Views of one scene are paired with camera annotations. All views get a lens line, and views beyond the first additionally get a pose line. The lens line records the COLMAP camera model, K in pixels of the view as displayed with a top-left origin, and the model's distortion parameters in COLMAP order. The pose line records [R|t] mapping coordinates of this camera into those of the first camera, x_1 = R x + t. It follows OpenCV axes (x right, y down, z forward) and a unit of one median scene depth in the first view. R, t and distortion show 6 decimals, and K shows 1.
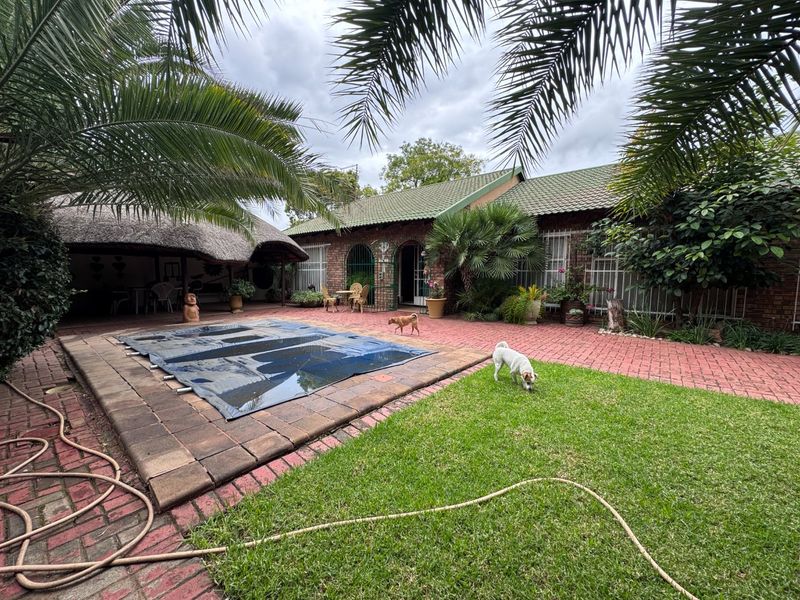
lens RADIAL K [[325.3, 0, 400.0], [0, 325.3, 300.0], [0, 0, 1]] dist [-0.000551, -0.000175]
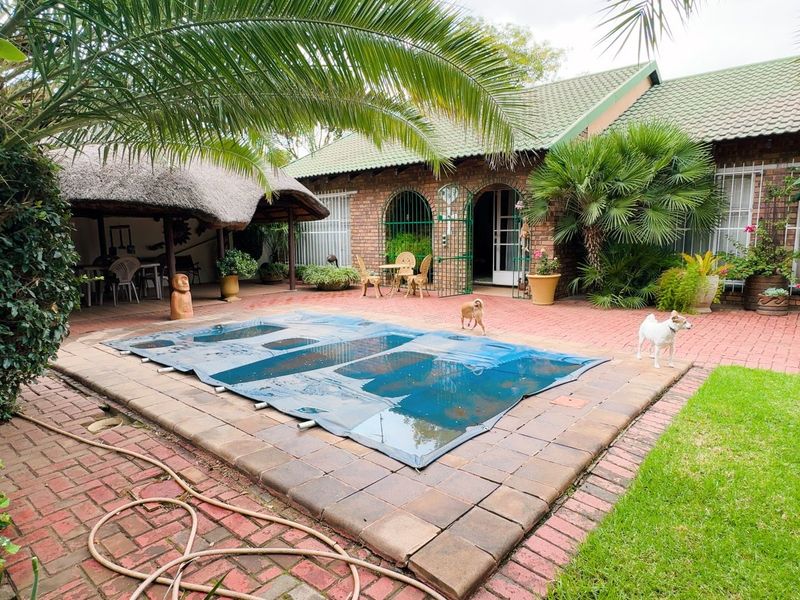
lens RADIAL K [[503.4, 0, 388.8], [0, 503.4, 300.6], [0, 0, 1]] dist [-0.001017, 0.001286]
pose [[0.999657, -0.016609, -0.020243, -0.197265], [0.017714, 0.998288, 0.055735, -0.015585], [0.019282, -0.056074, 0.998240, -0.013360]]
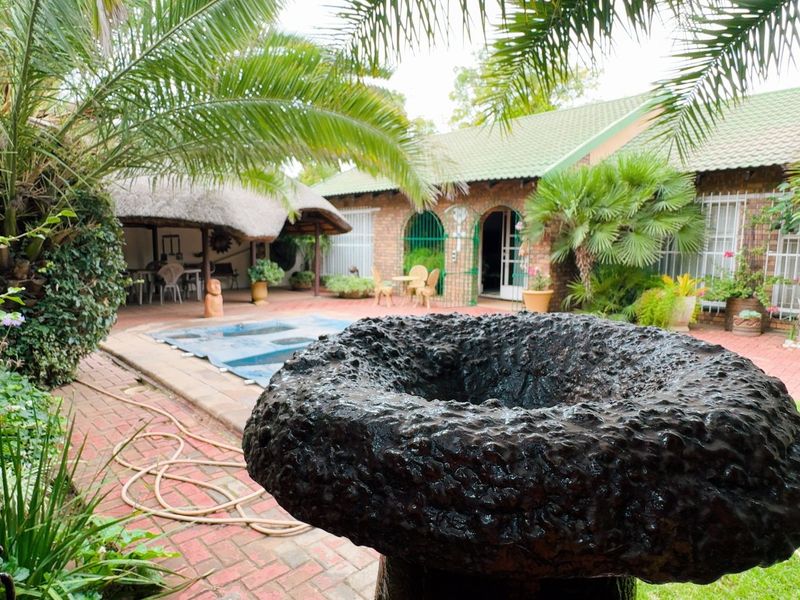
lens RADIAL K [[516.3, 0, 390.7], [0, 516.3, 299.1], [0, 0, 1]] dist [-0.005227, 0.004056]
pose [[0.992315, 0.018575, -0.122332, -0.074408], [-0.014877, 0.999406, 0.031076, -0.017850], [0.122837, -0.029017, 0.992003, -0.162383]]
